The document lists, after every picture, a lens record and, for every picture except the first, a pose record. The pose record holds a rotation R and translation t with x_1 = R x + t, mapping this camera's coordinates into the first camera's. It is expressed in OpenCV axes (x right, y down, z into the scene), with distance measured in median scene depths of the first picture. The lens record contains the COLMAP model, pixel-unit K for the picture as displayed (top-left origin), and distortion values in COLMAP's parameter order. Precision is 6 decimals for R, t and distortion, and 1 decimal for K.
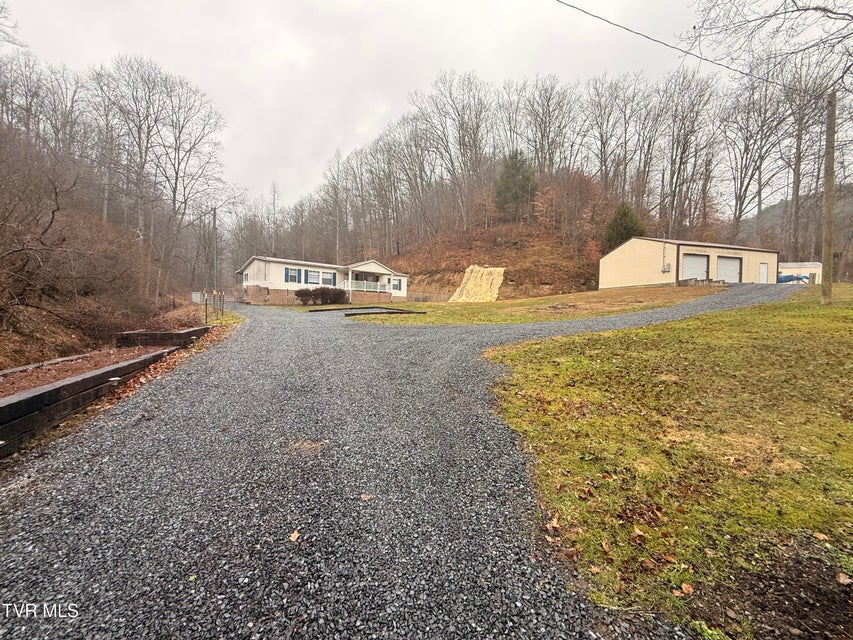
lens RADIAL K [[339.7, 0, 426.5], [0, 339.7, 320.0], [0, 0, 1]] dist [0.000312, -0.000045]
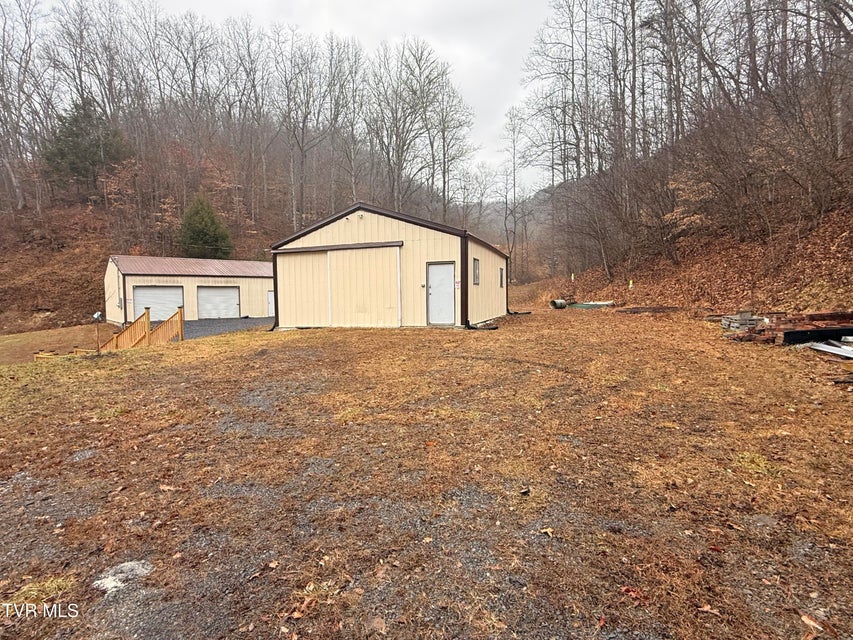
lens RADIAL K [[433.6, 0, 426.5], [0, 433.6, 320.0], [0, 0, 1]] dist [-0.001881, 0.000038]
pose [[0.883637, -0.054026, 0.465046, 0.699853], [0.038124, 0.998324, 0.043540, -0.107907], [-0.466618, -0.020745, 0.884215, -0.145278]]
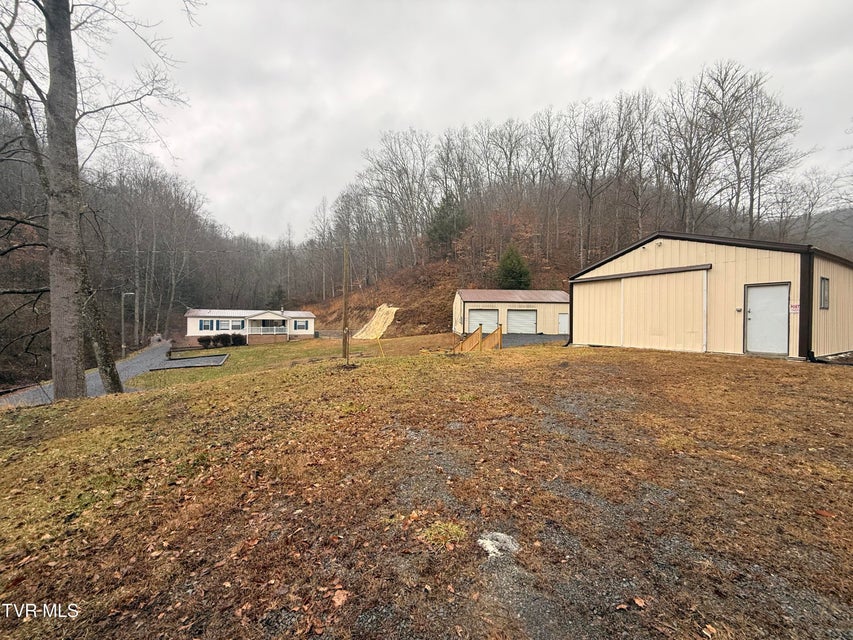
lens RADIAL K [[339.7, 0, 426.5], [0, 339.7, 320.0], [0, 0, 1]] dist [0.000312, -0.000045]
pose [[0.975595, -0.006407, -0.219482, 0.688566], [0.002325, 0.999820, -0.018854, -0.108750], [0.219564, 0.017883, 0.975434, -0.131882]]
